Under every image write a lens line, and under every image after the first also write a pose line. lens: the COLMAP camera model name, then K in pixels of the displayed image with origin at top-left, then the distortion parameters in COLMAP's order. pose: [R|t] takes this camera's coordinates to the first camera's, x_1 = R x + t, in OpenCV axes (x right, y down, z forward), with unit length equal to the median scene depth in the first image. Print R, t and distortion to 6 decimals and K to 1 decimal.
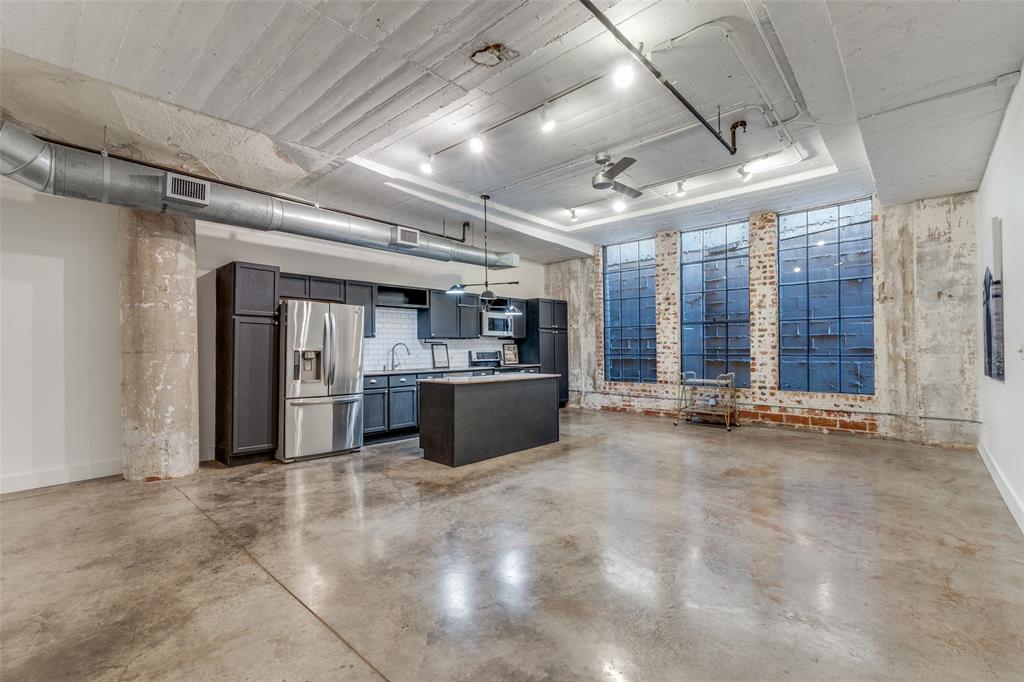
lens RADIAL K [[443.7, 0, 501.3], [0, 443.7, 346.5], [0, 0, 1]] dist [-0.005309, 0.002371]
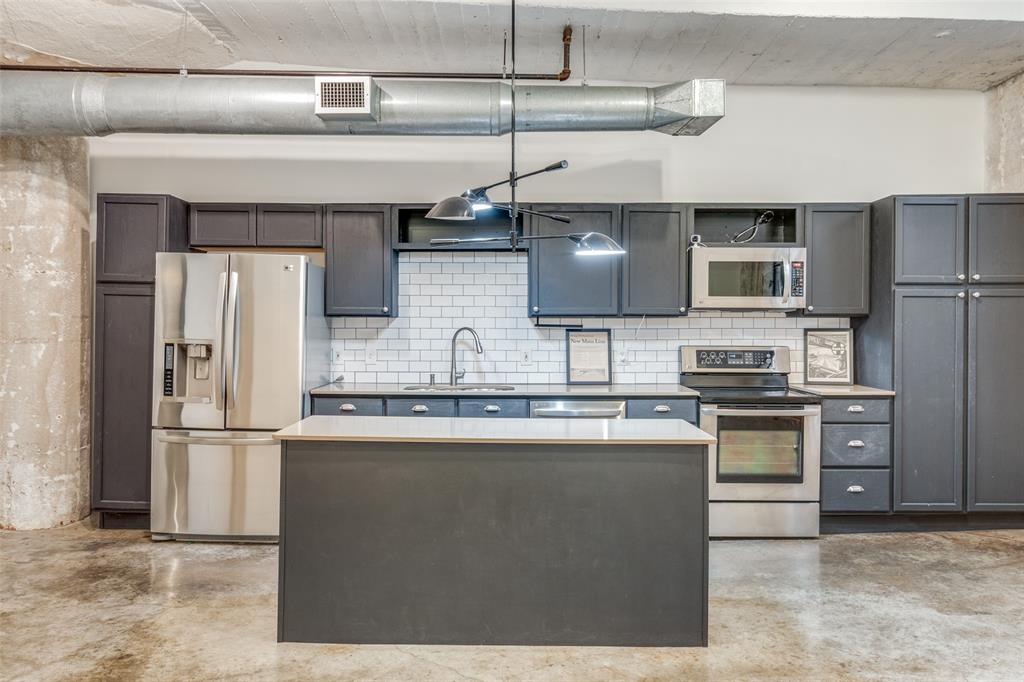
lens RADIAL K [[773.2, 0, 506.4], [0, 773.2, 334.7], [0, 0, 1]] dist [0.000900, 0.000327]
pose [[0.686696, 0.023026, -0.726580, 0.411287], [-0.005547, 0.999635, 0.026437, -0.022298], [0.726923, -0.014124, 0.686573, 0.495595]]
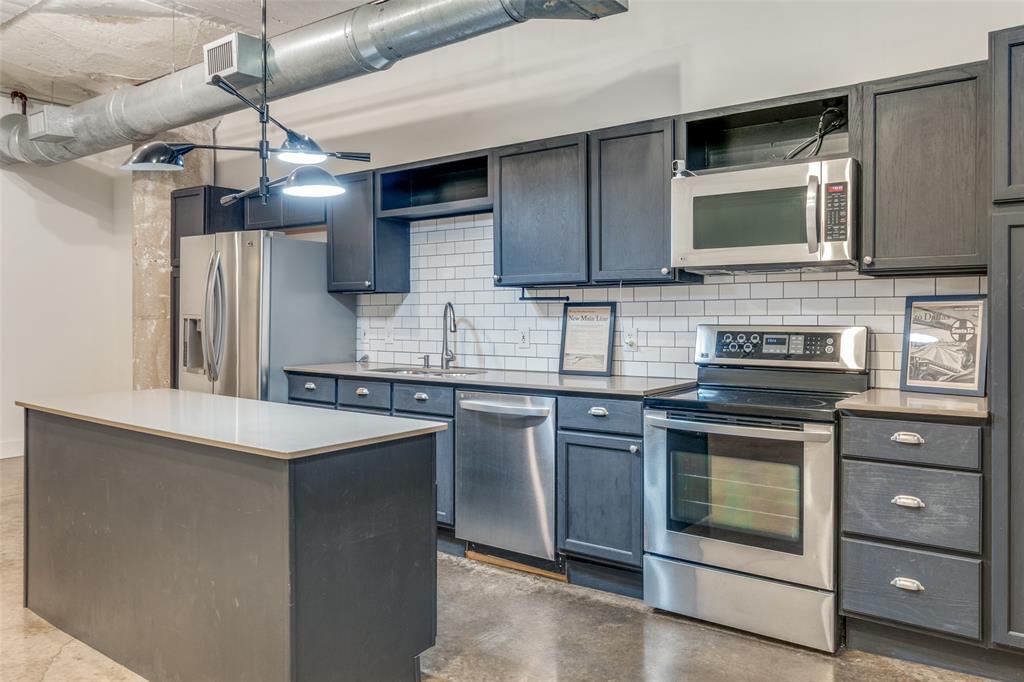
lens RADIAL K [[736.6, 0, 504.2], [0, 736.6, 324.6], [0, 0, 1]] dist [-0.003940, 0.002333]
pose [[0.117983, 0.022106, -0.992770, 0.464768], [0.006269, 0.999716, 0.023005, -0.002235], [0.992996, -0.008938, 0.117811, 1.017106]]
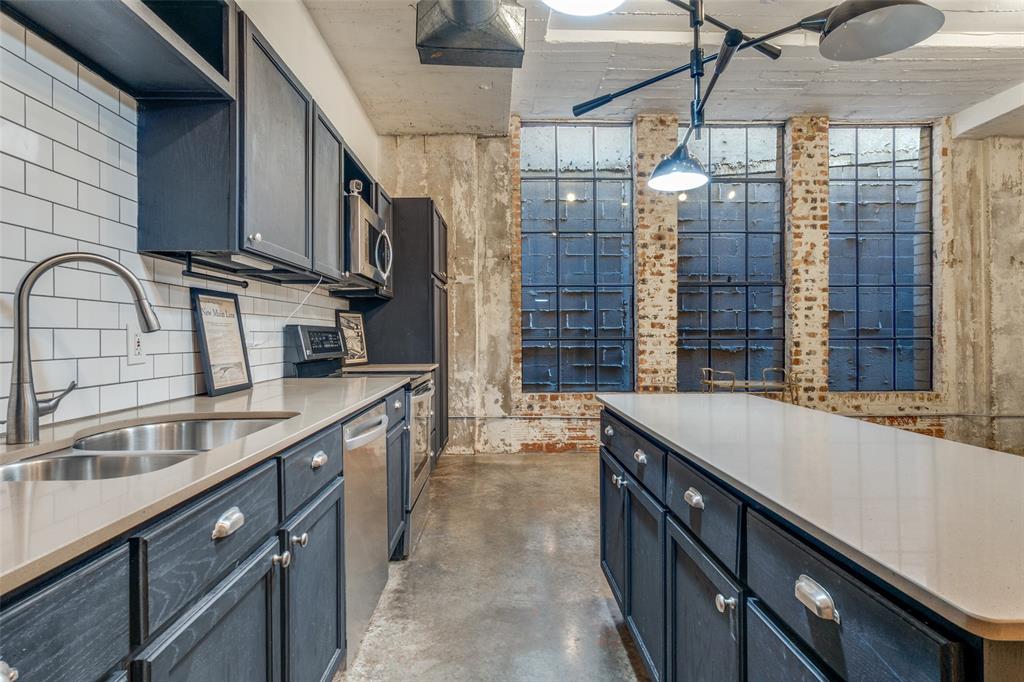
lens RADIAL K [[521.7, 0, 503.8], [0, 521.7, 335.8], [0, 0, 1]] dist [-0.003009, 0.000502]
pose [[0.715552, 0.005771, 0.698536, -0.261245], [-0.004943, 0.999983, -0.003198, 0.021487], [-0.698542, -0.001165, 0.715568, 0.809666]]
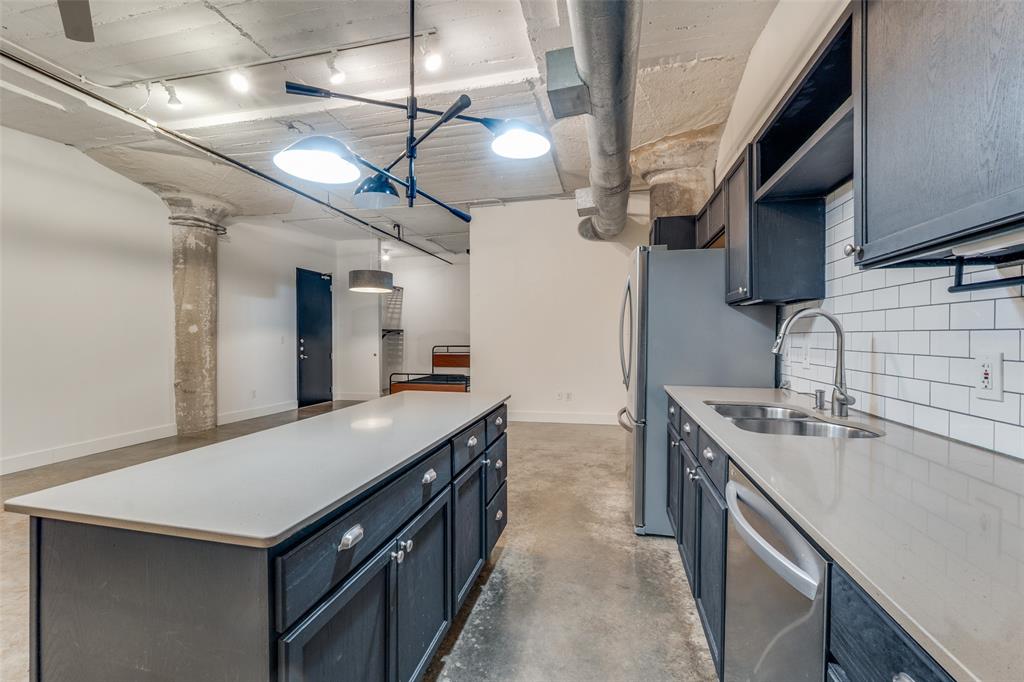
lens RADIAL K [[443.7, 0, 502.8], [0, 443.7, 341.1], [0, 0, 1]] dist [-0.005309, 0.002371]
pose [[-0.868089, 0.016157, -0.496146, 0.054917], [0.012393, 0.999864, 0.010878, 0.006563], [0.496255, 0.003294, -0.868171, 1.175319]]
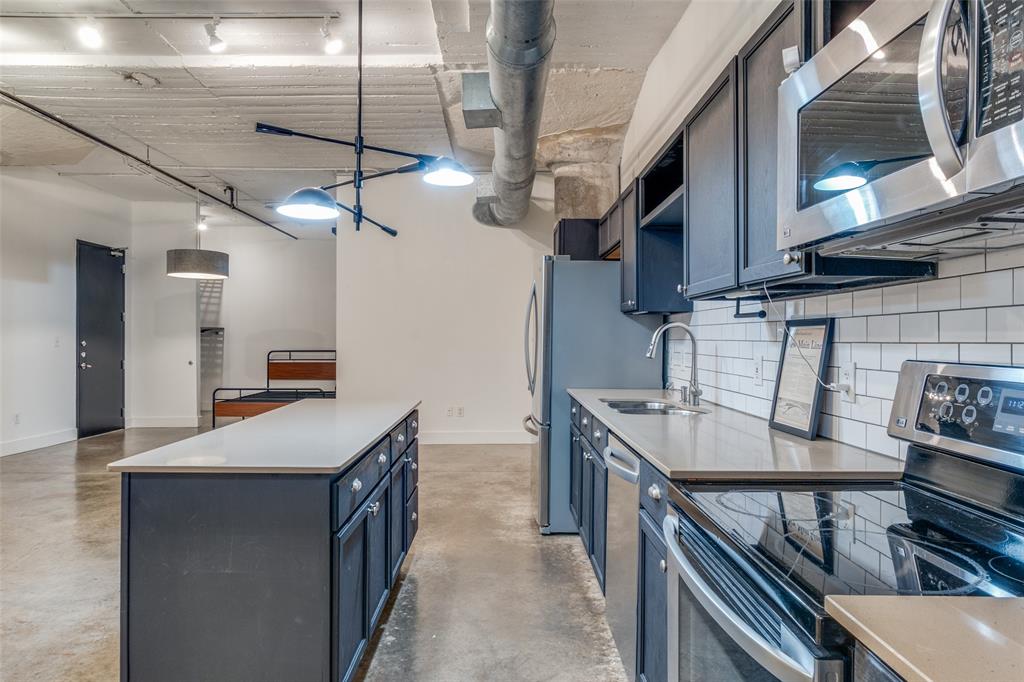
lens RADIAL K [[643.6, 0, 500.3], [0, 643.6, 334.7], [0, 0, 1]] dist [0.016591, 0.002254]
pose [[-0.727004, 0.004511, -0.686618, 0.204964], [0.006621, 0.999978, -0.000441, 0.001144], [0.686601, -0.004866, -0.727018, 1.308722]]
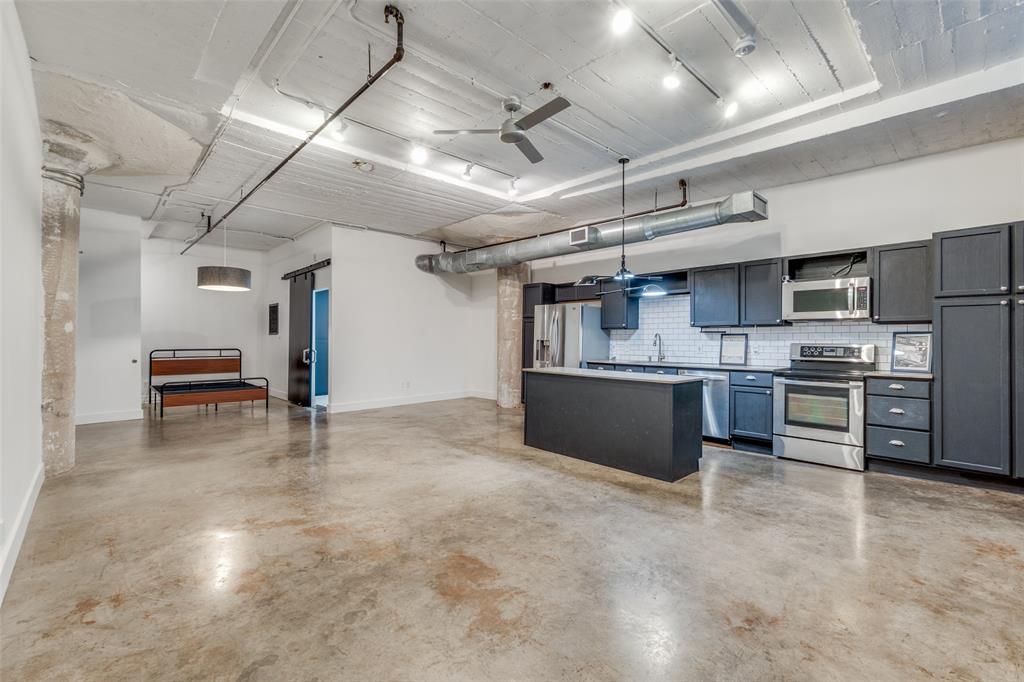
lens RADIAL K [[443.7, 0, 507.0], [0, 443.7, 339.7], [0, 0, 1]] dist [-0.005309, 0.002371]
pose [[-0.064245, 0.008357, -0.997899, 0.760743], [0.001054, 0.999965, 0.008306, -0.002254], [0.997934, -0.000518, -0.064251, 0.765997]]
